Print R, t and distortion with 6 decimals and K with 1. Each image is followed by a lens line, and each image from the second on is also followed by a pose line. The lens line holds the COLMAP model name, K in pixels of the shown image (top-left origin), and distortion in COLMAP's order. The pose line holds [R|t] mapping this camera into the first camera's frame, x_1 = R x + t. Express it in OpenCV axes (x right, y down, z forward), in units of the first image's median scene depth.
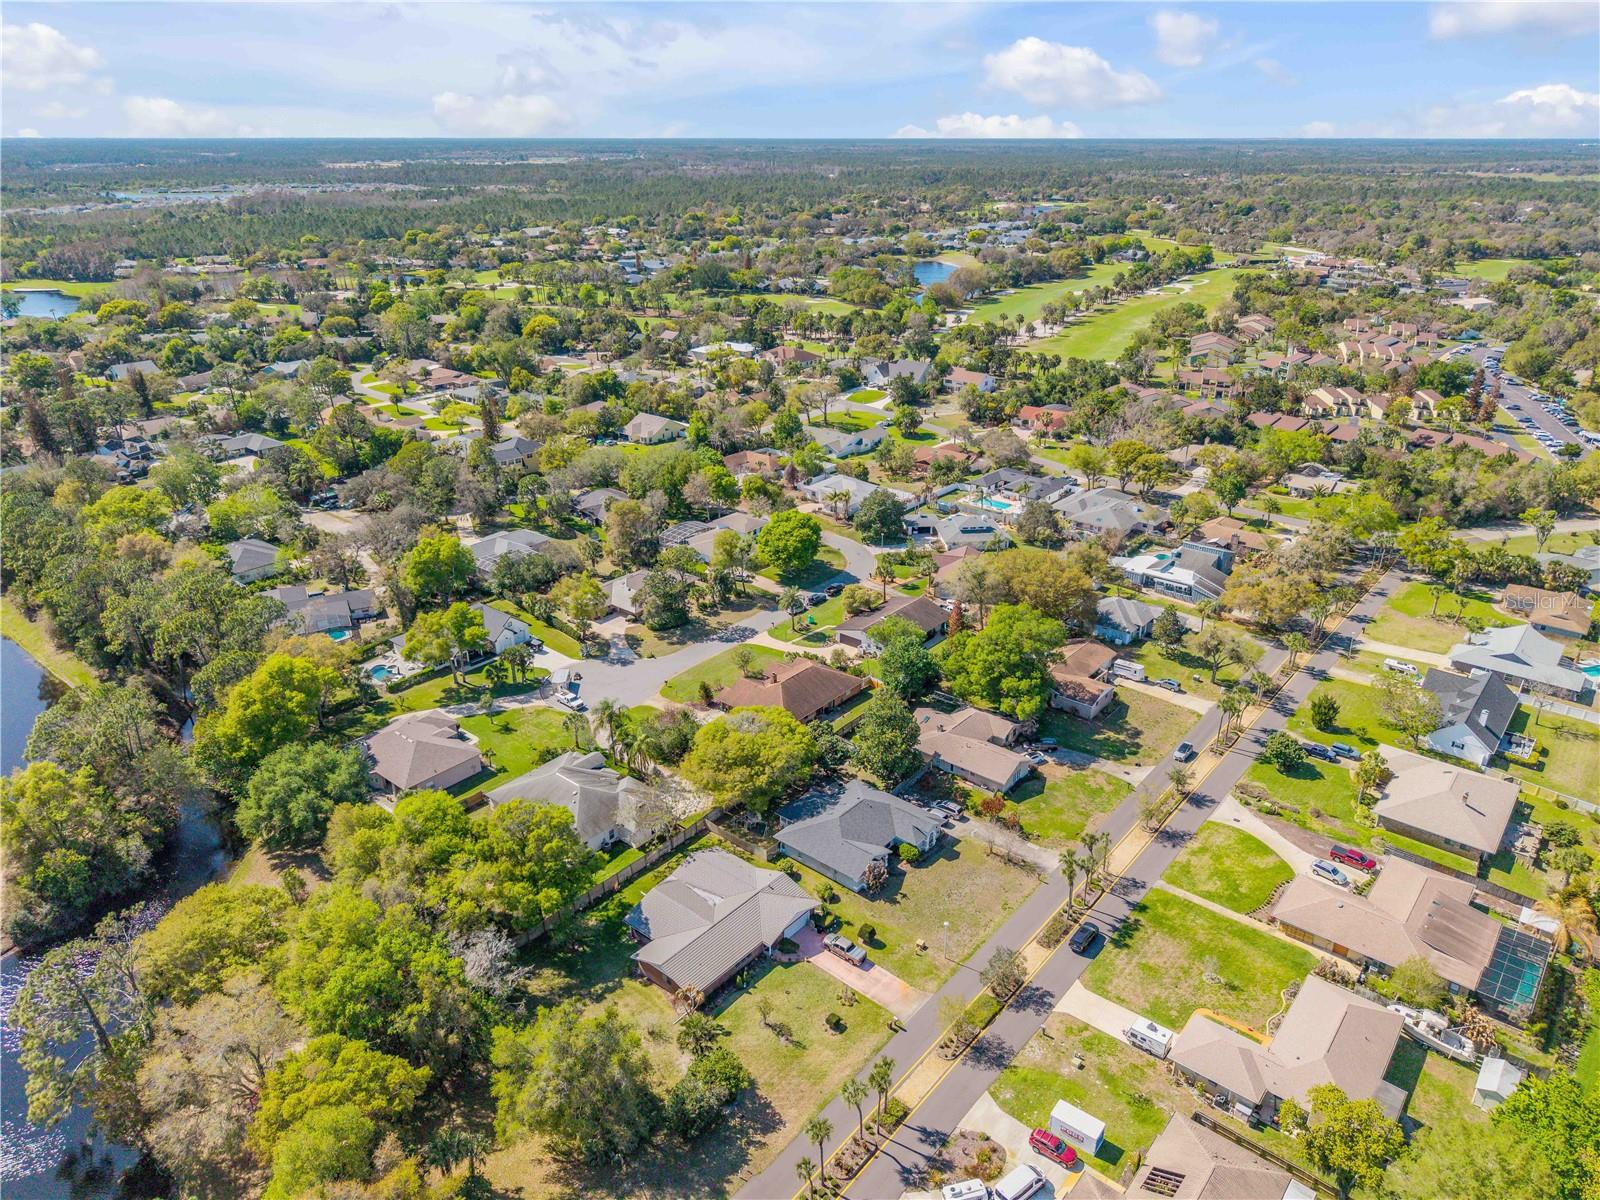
lens RADIAL K [[1063.9, 0, 800.0], [0, 1063.9, 600.0], [0, 0, 1]] dist [0.003064, 0.000047]
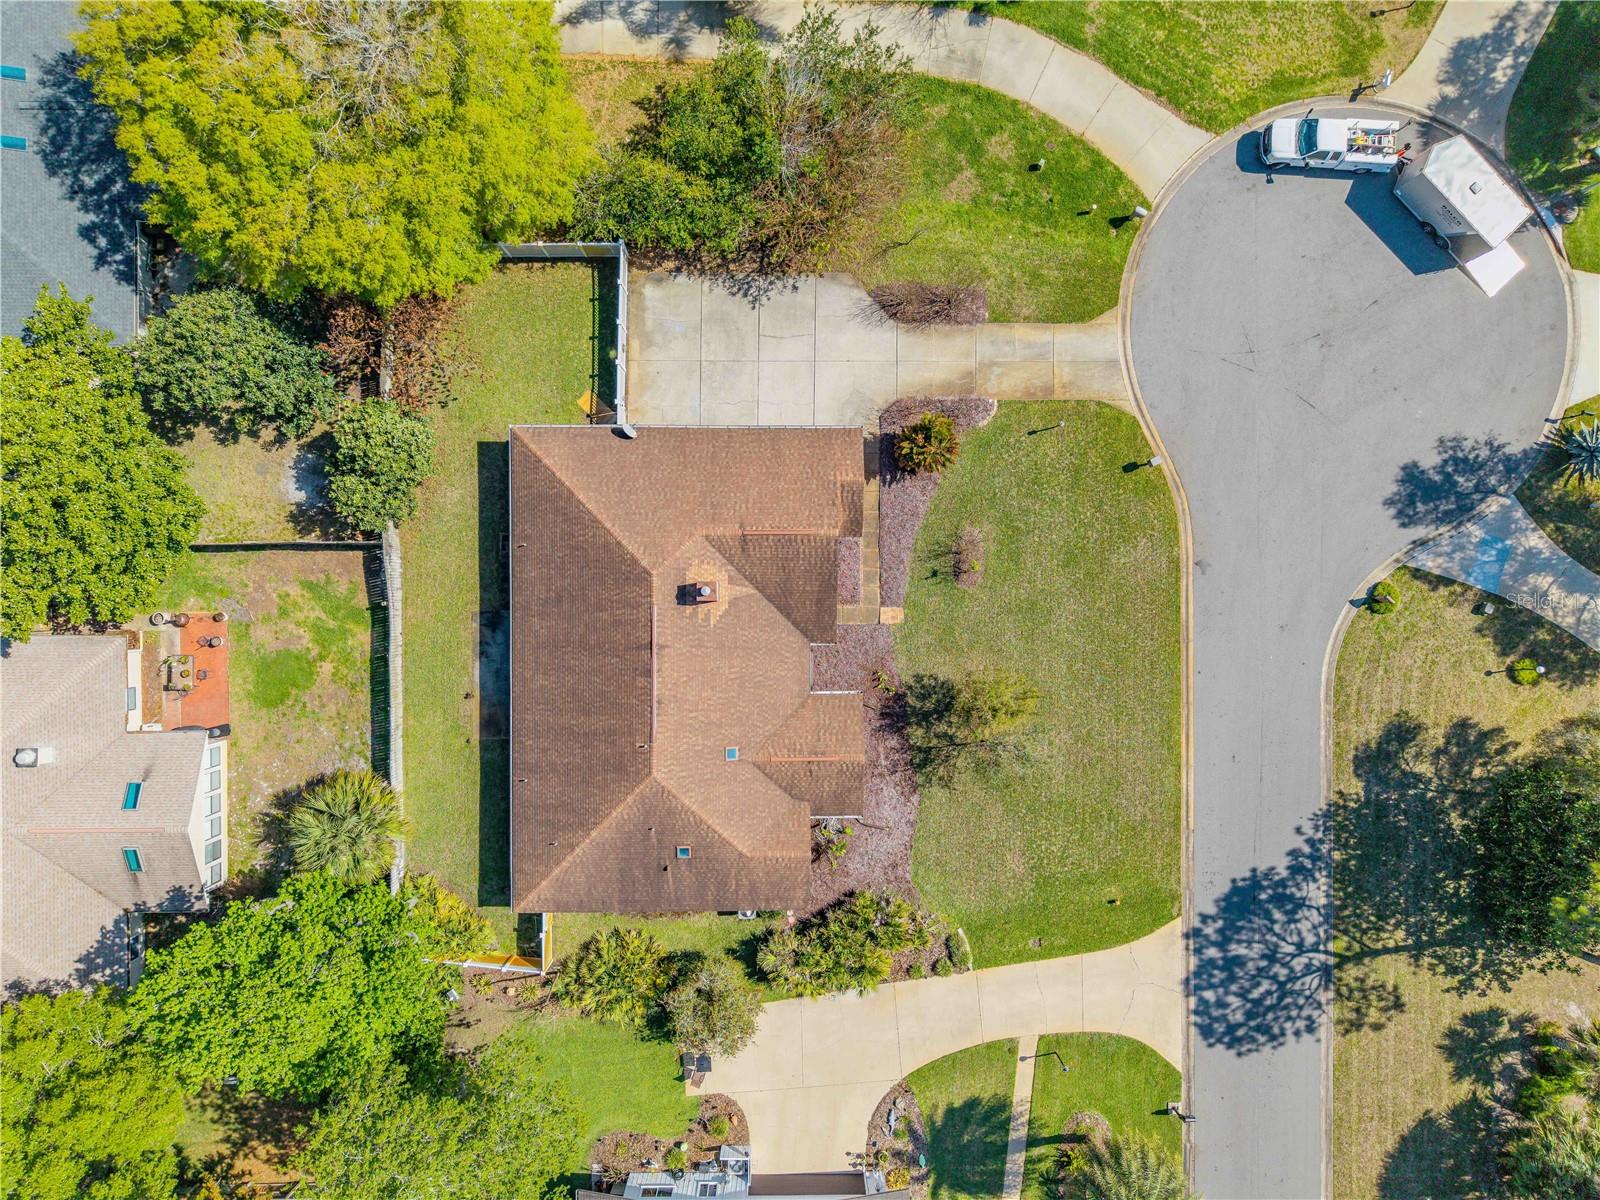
lens RADIAL K [[1080.9, 0, 800.0], [0, 1080.9, 600.0], [0, 0, 1]] dist [0.003090, -0.000100]
pose [[-0.768526, 0.639669, -0.013844, -0.035124], [-0.275003, -0.310709, 0.909854, -0.164067], [0.577704, 0.703053, 0.414698, 0.940895]]
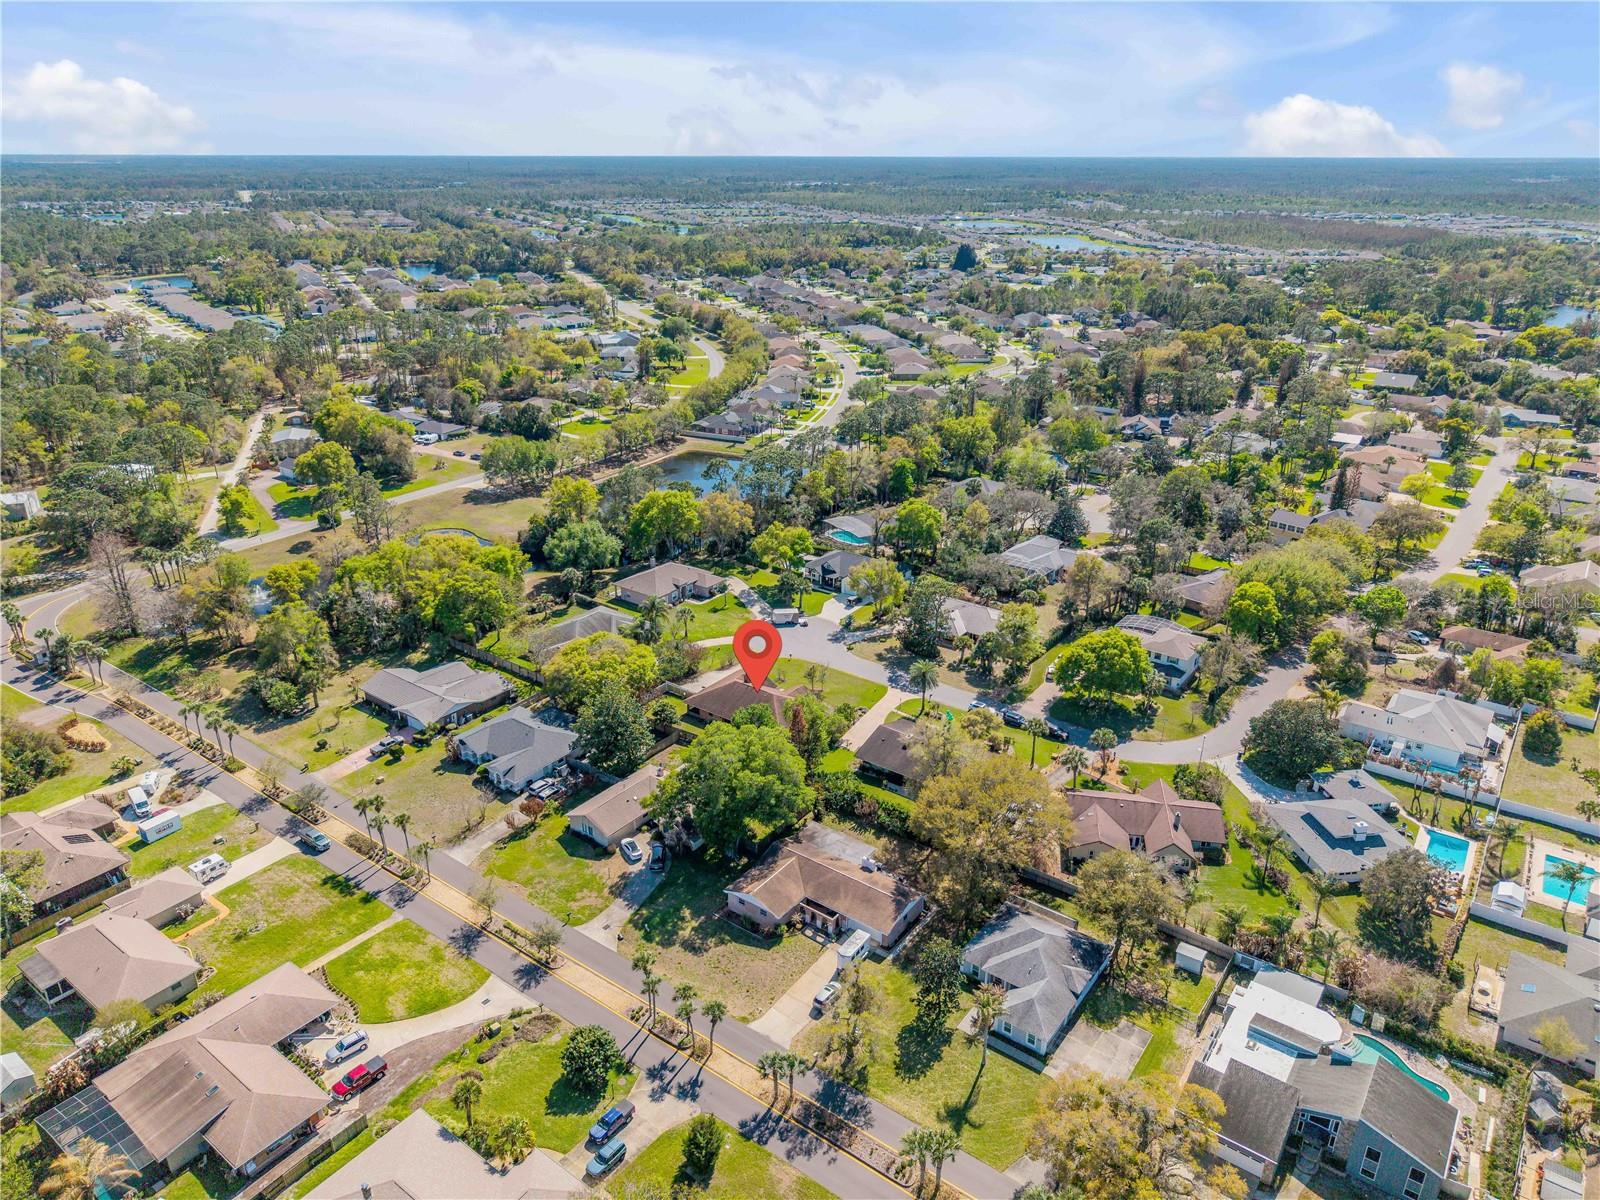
lens RADIAL K [[1080.9, 0, 800.0], [0, 1080.9, 600.0], [0, 0, 1]] dist [0.003090, -0.000100]
pose [[0.055936, 0.383597, -0.921805, 0.936308], [-0.401143, 0.854092, 0.331077, -0.365837], [0.914306, 0.351257, 0.201651, 0.841854]]
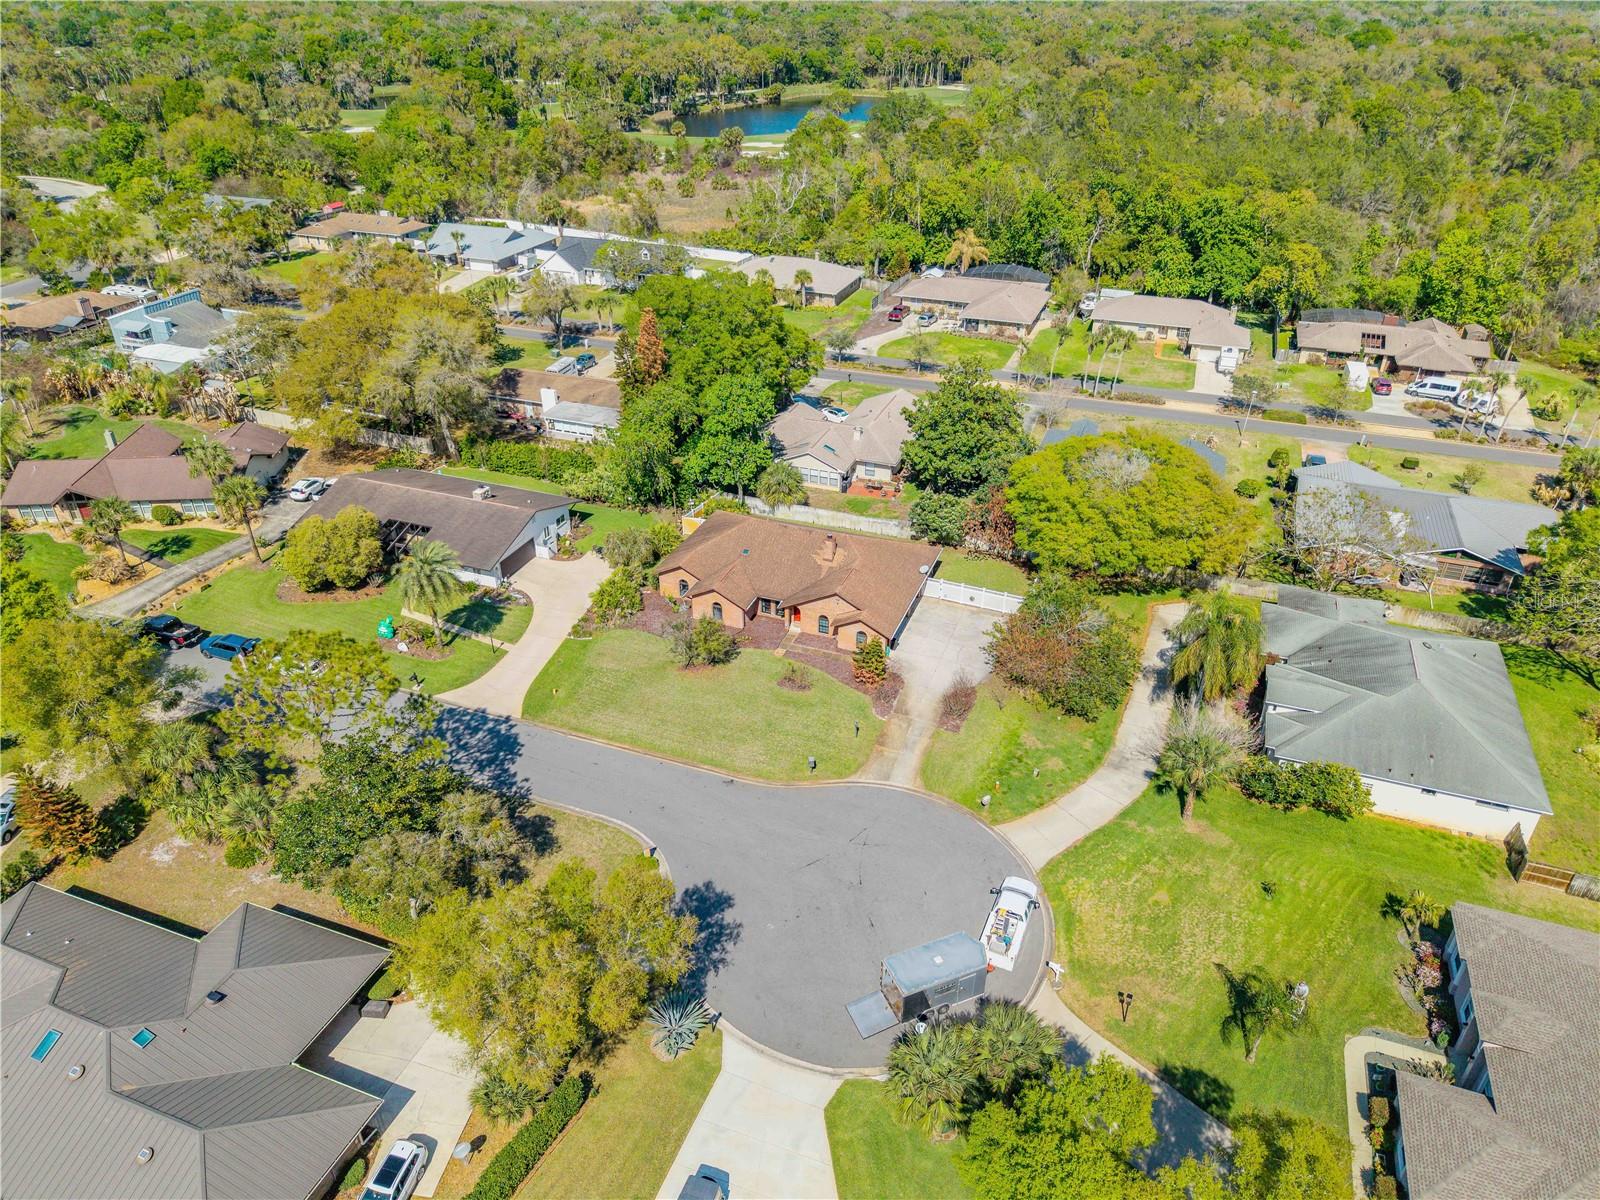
lens RADIAL K [[1063.9, 0, 800.0], [0, 1063.9, 600.0], [0, 0, 1]] dist [0.003064, 0.000047]
pose [[-0.322930, -0.480182, 0.815562, -0.433274], [0.386044, 0.719952, 0.576748, -0.194499], [-0.864110, 0.501092, -0.047123, 1.080840]]
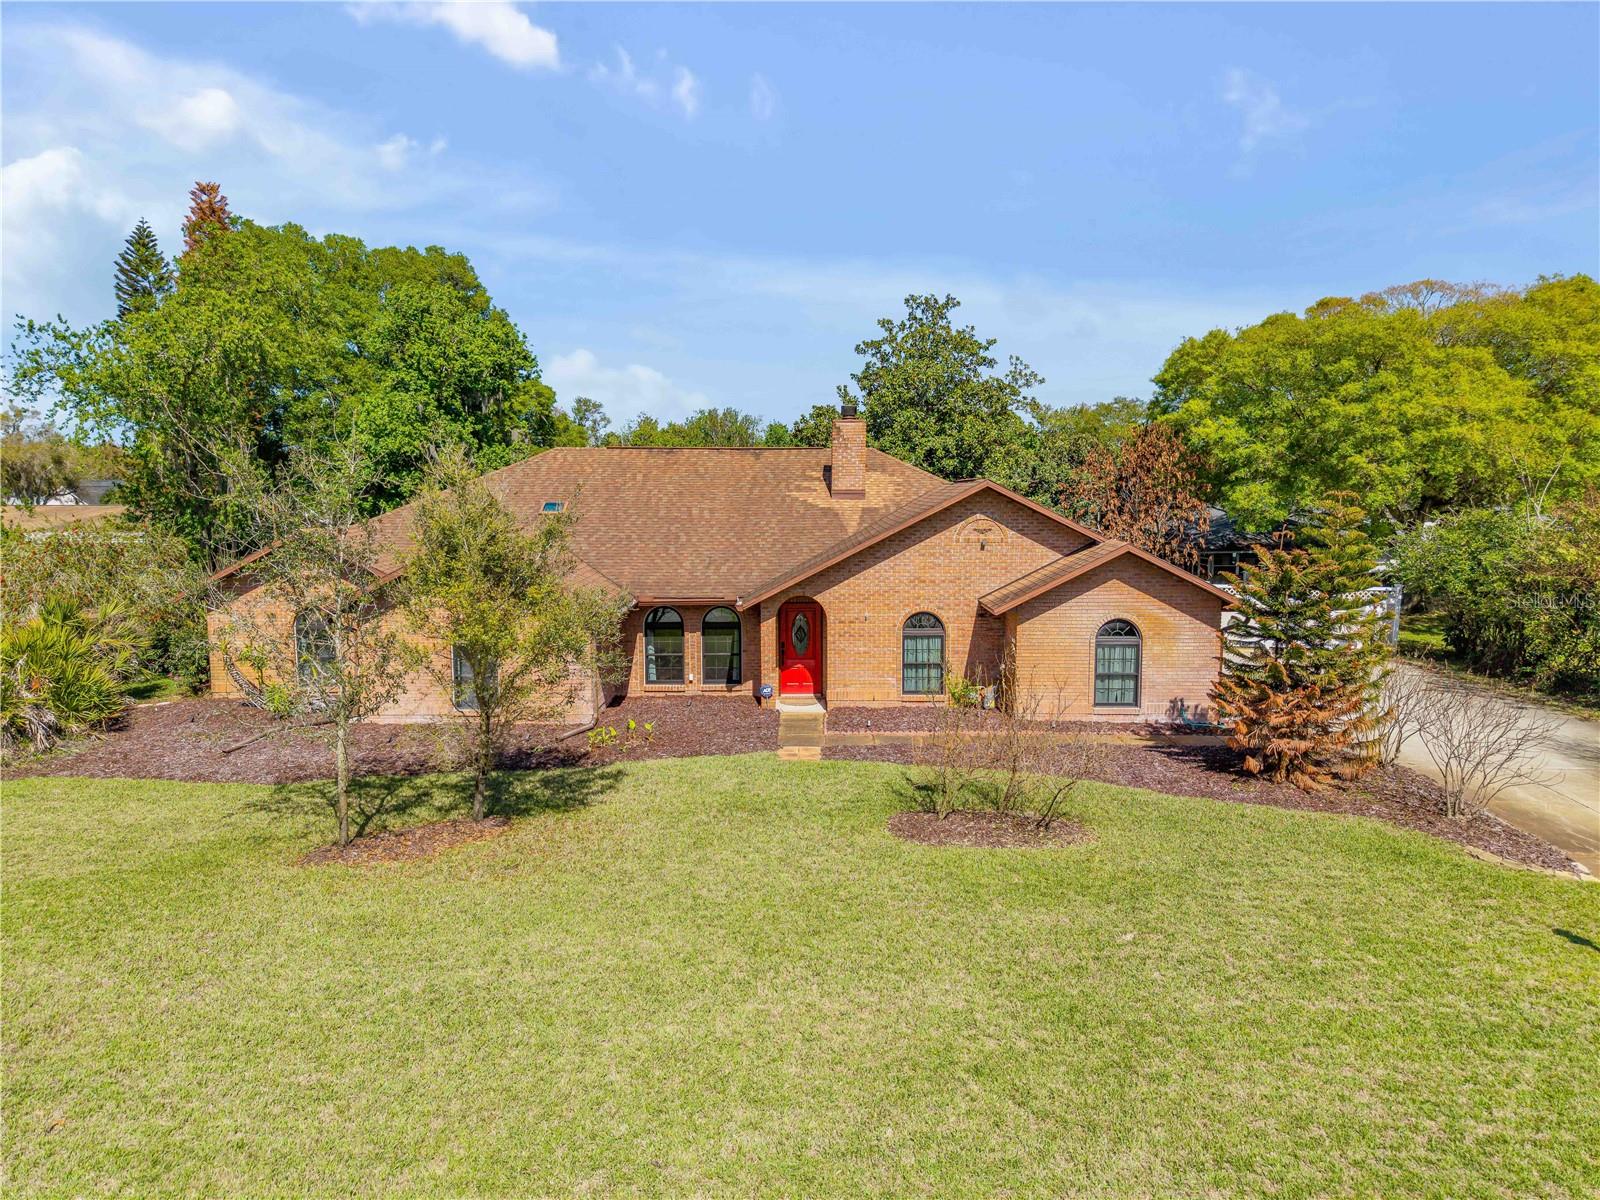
lens RADIAL K [[1080.9, 0, 800.0], [0, 1080.9, 600.0], [0, 0, 1]] dist [0.003090, -0.000100]
pose [[-0.622876, -0.080369, 0.778182, -0.139784], [0.326257, 0.877395, 0.351760, 0.039177], [-0.711043, 0.472990, -0.520287, 1.125814]]
